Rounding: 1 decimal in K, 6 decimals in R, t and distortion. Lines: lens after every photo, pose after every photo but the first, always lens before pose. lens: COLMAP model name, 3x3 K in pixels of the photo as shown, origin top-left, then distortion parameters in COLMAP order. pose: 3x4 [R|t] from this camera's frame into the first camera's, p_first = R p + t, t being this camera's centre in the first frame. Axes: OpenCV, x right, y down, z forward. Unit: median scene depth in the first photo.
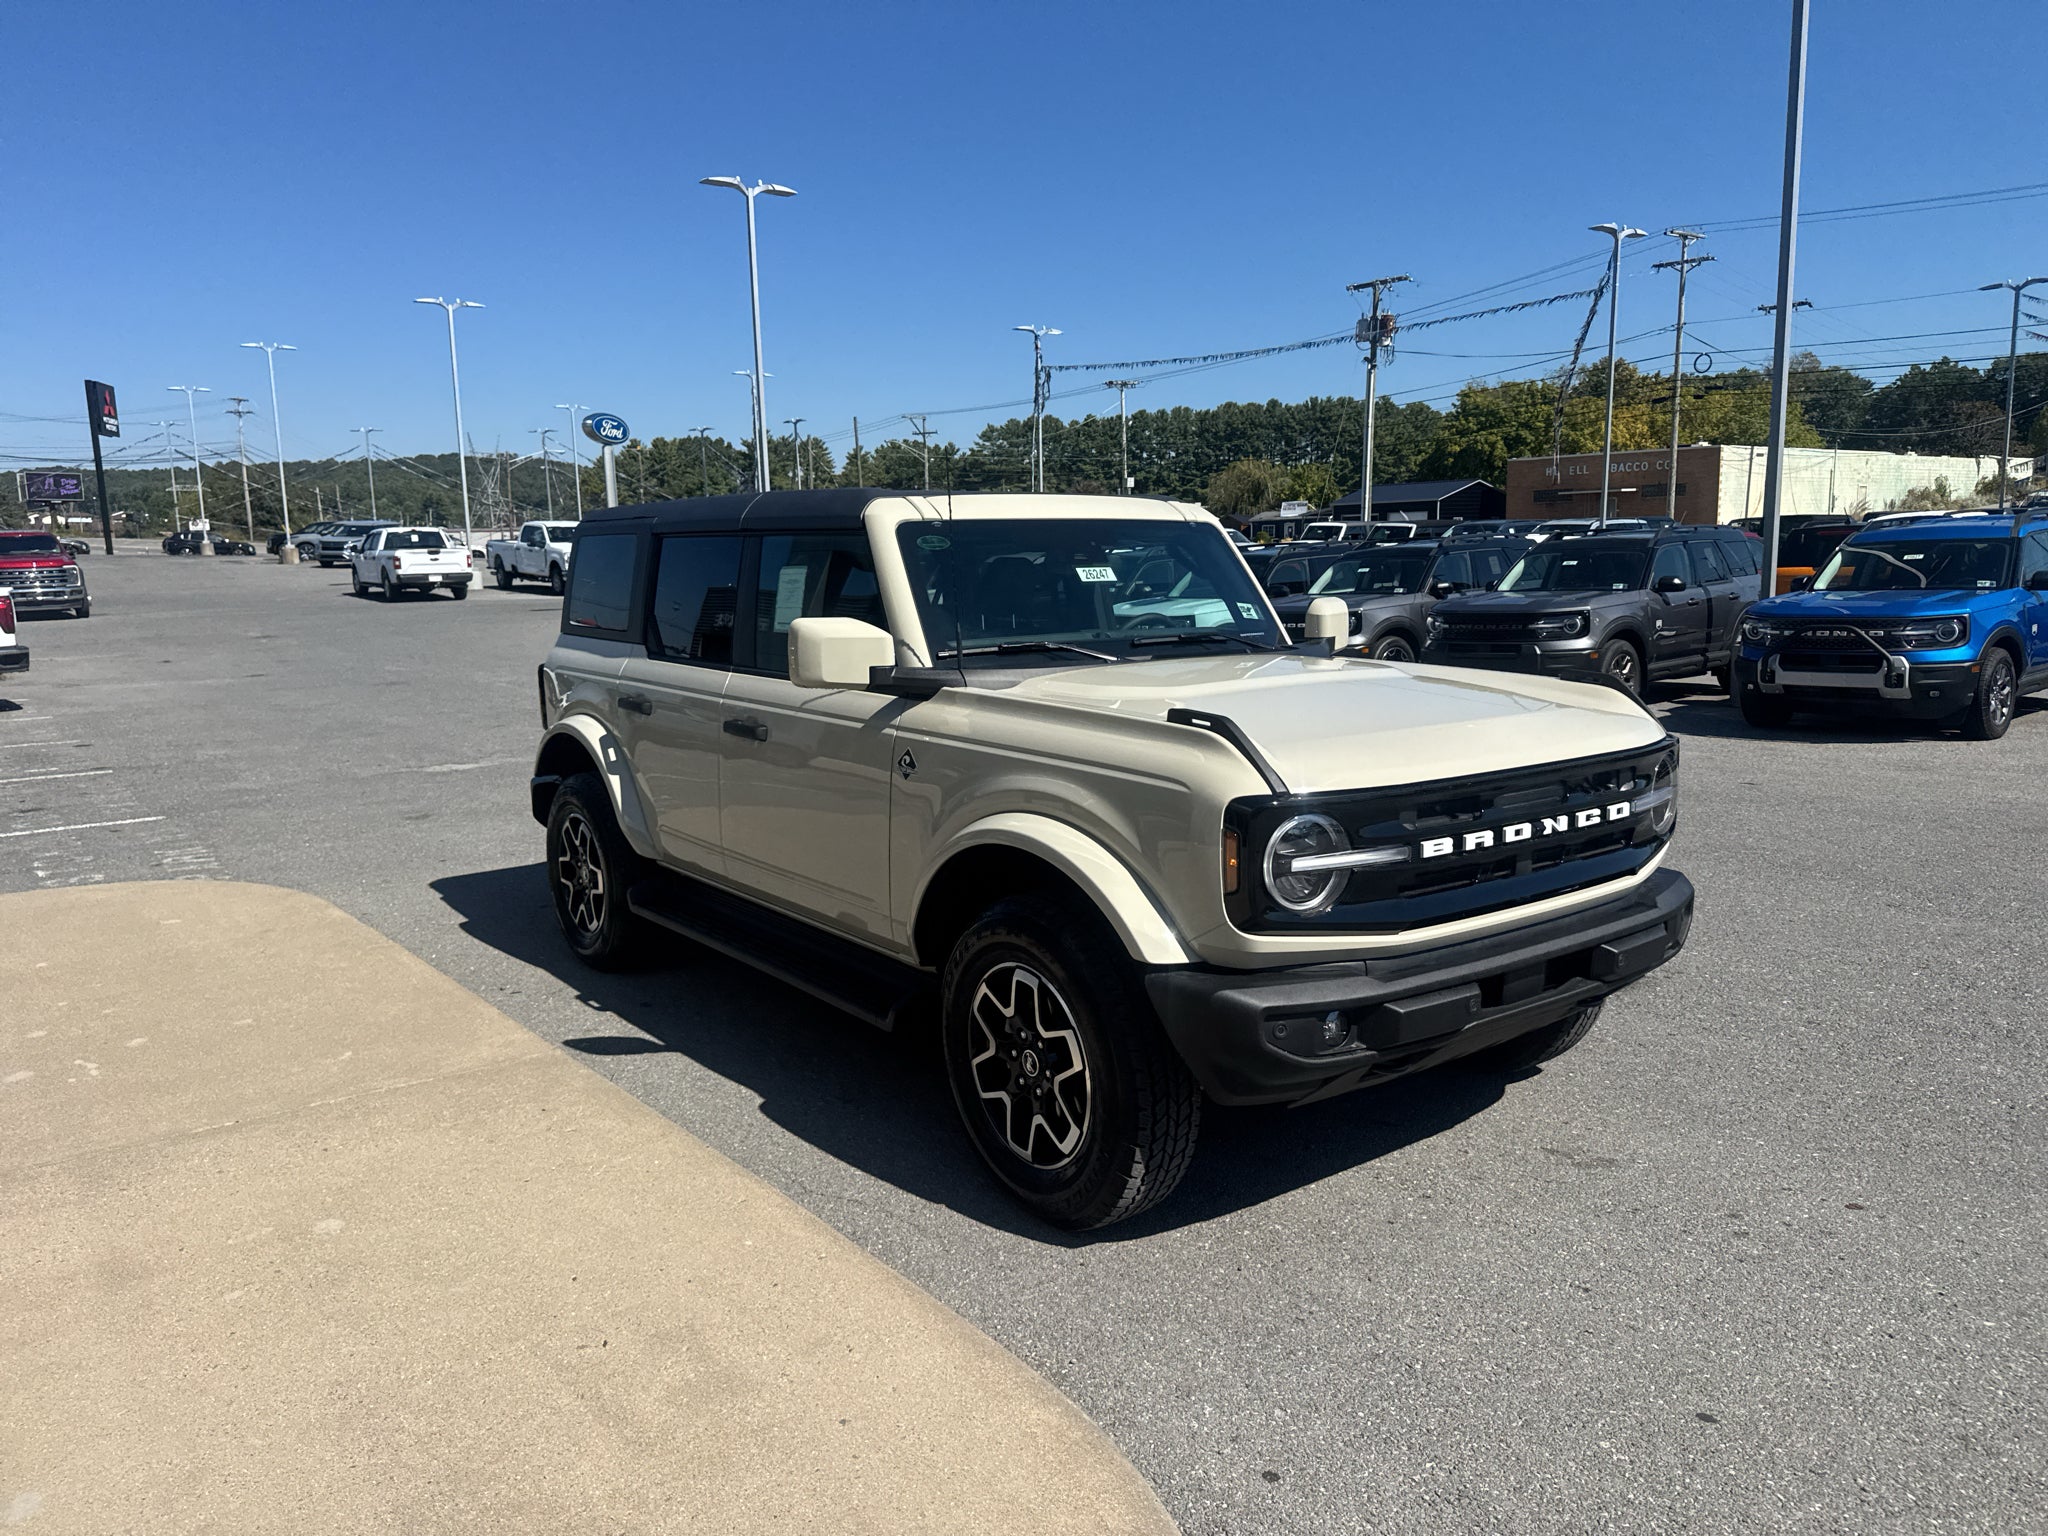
lens RADIAL K [[1426.7, 0, 1024.1], [0, 1426.7, 769.7], [0, 0, 1]] dist [0.123182, -0.182840]
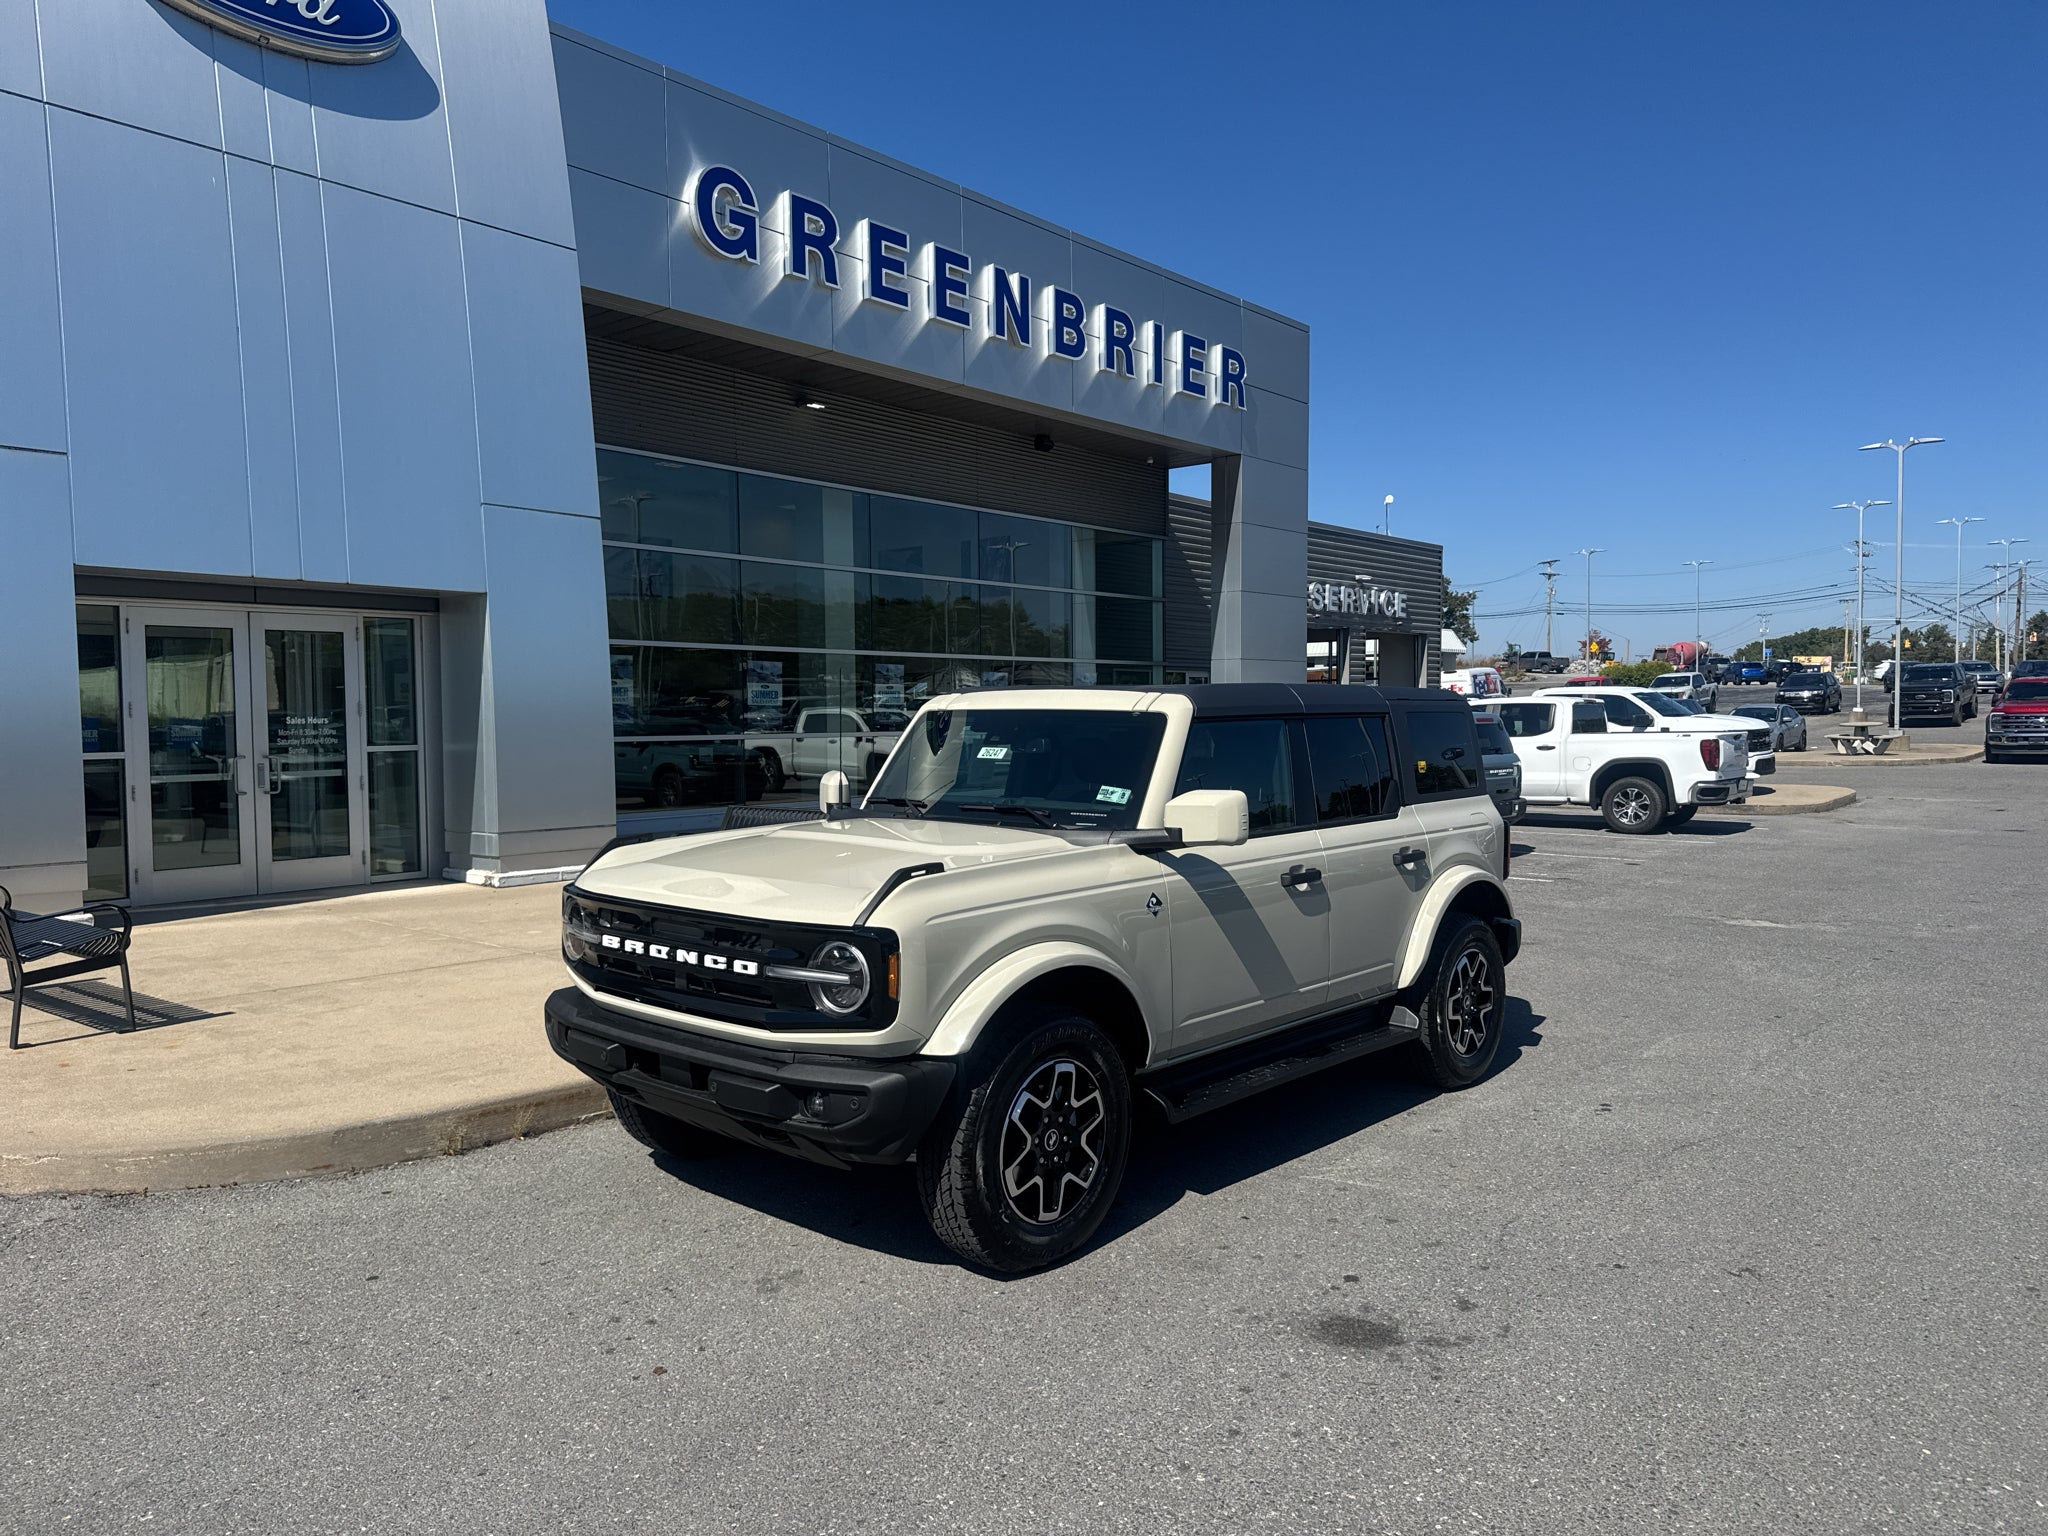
lens RADIAL K [[1428.2, 0, 1027.5], [0, 1428.2, 768.1], [0, 0, 1]] dist [0.059462, -0.089571]
pose [[0.197755, 0.054672, -0.978726, 0.186027], [-0.146894, 0.988822, 0.025556, -0.023007], [0.969183, 0.138716, 0.203576, 0.111805]]
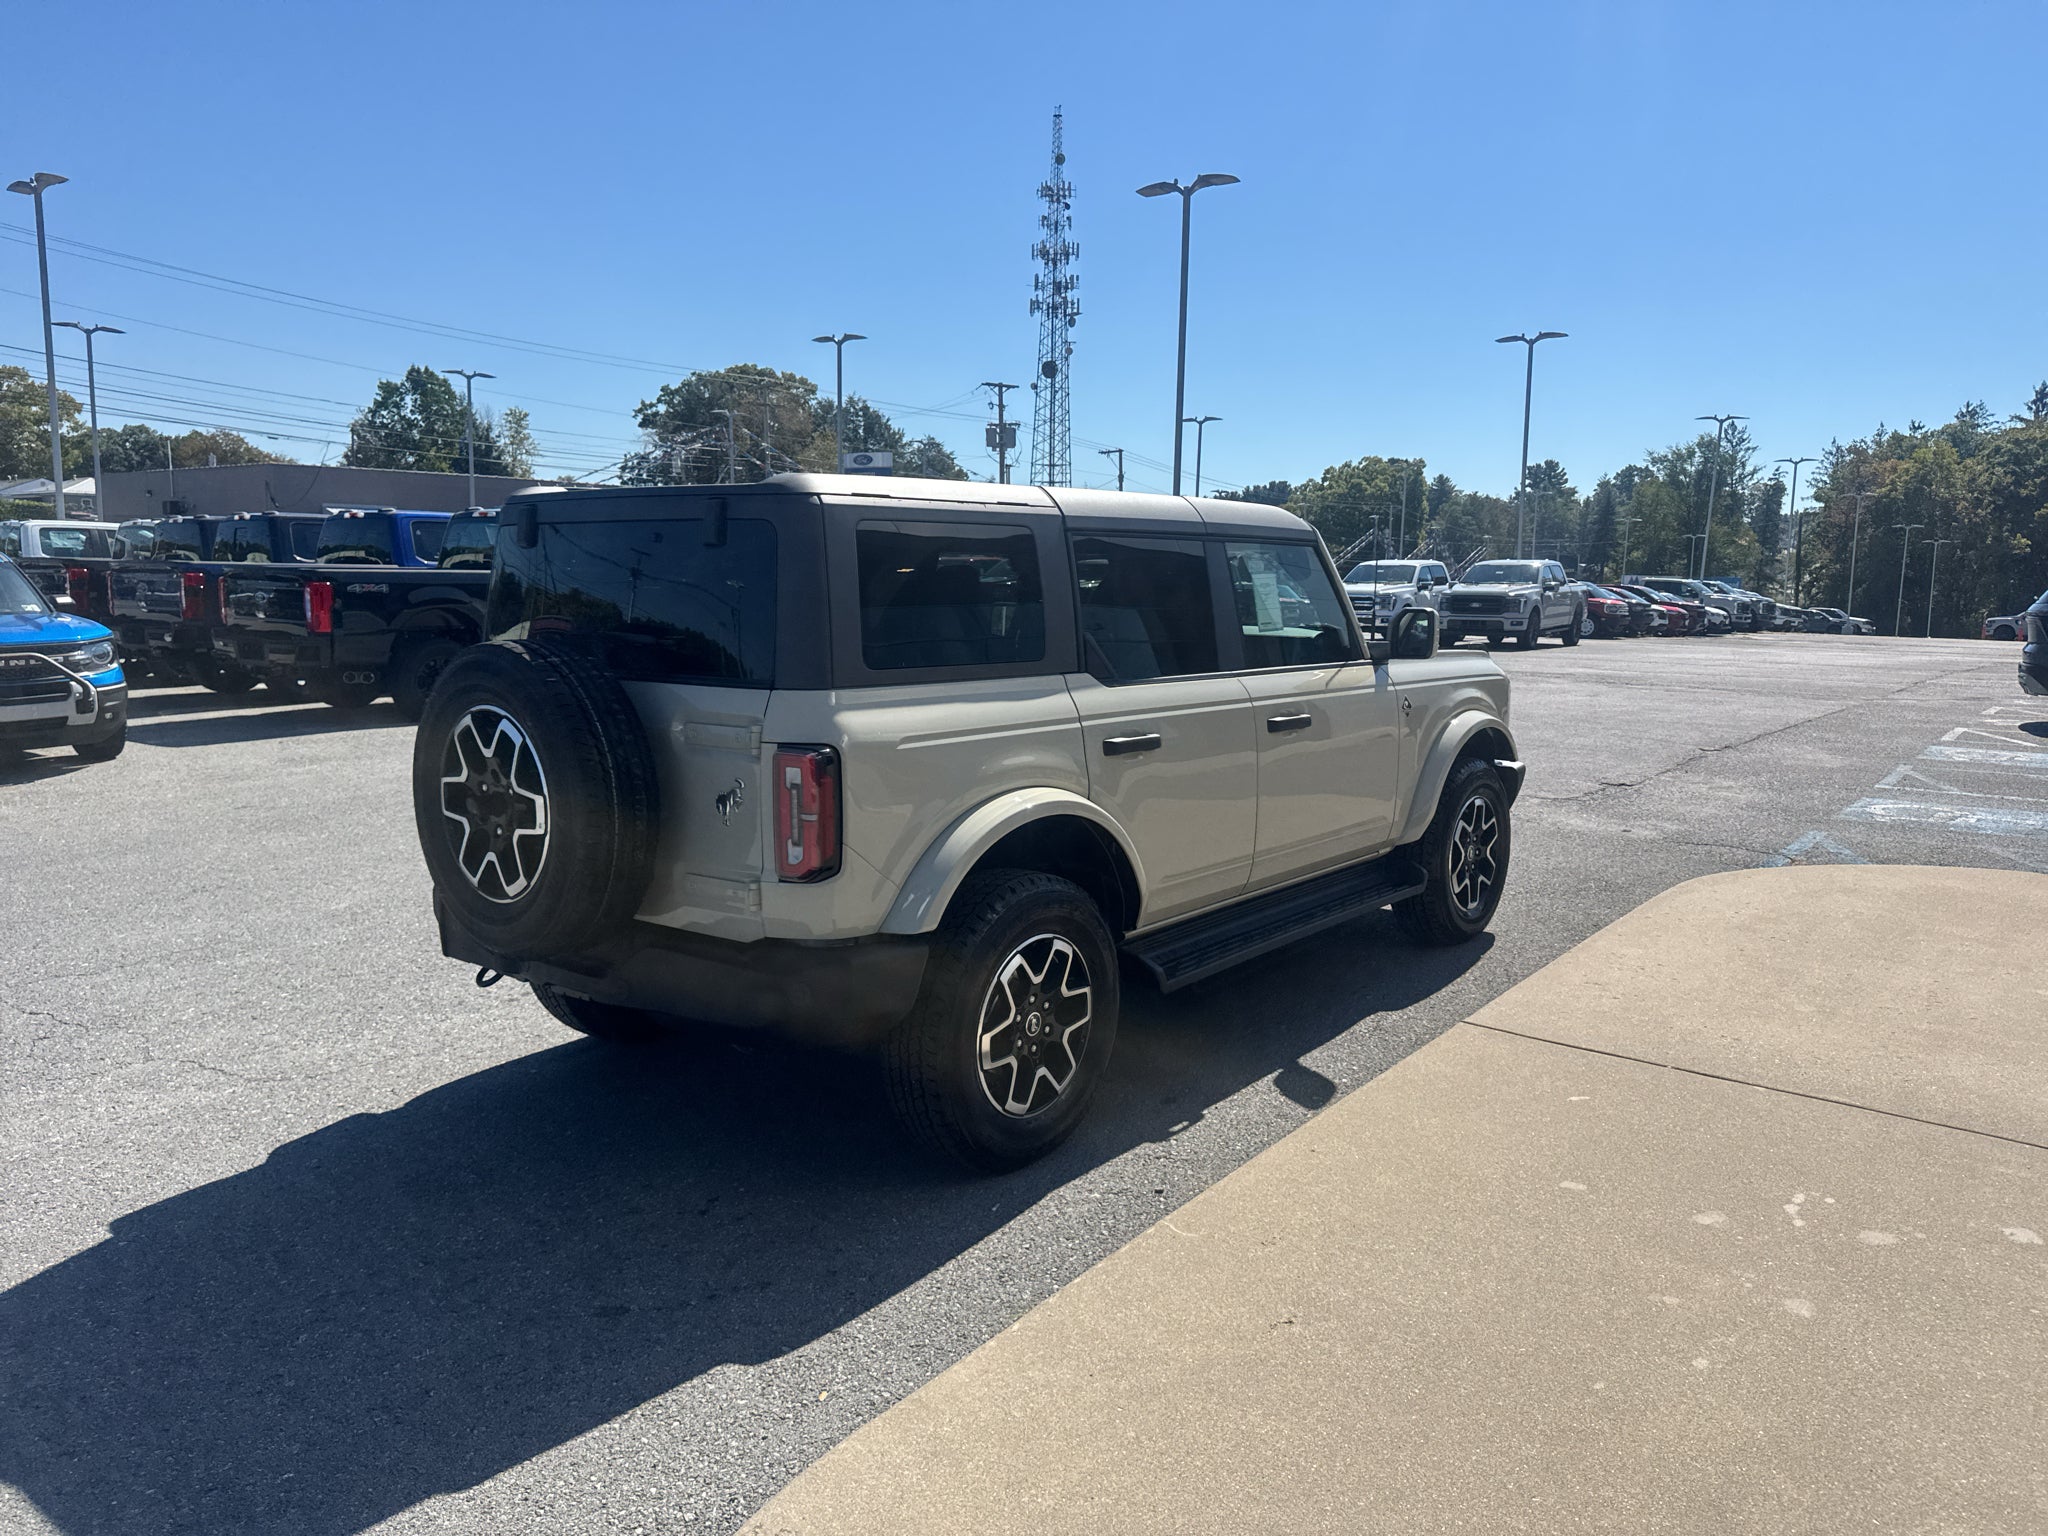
lens RADIAL K [[1424.9, 0, 1015.6], [0, 1424.9, 773.2], [0, 0, 1]] dist [0.066644, -0.075446]
pose [[-0.231766, -0.120067, 0.965333, -0.175734], [0.143084, 0.977352, 0.155915, -0.027815], [-0.962191, 0.174260, -0.209337, 0.213037]]
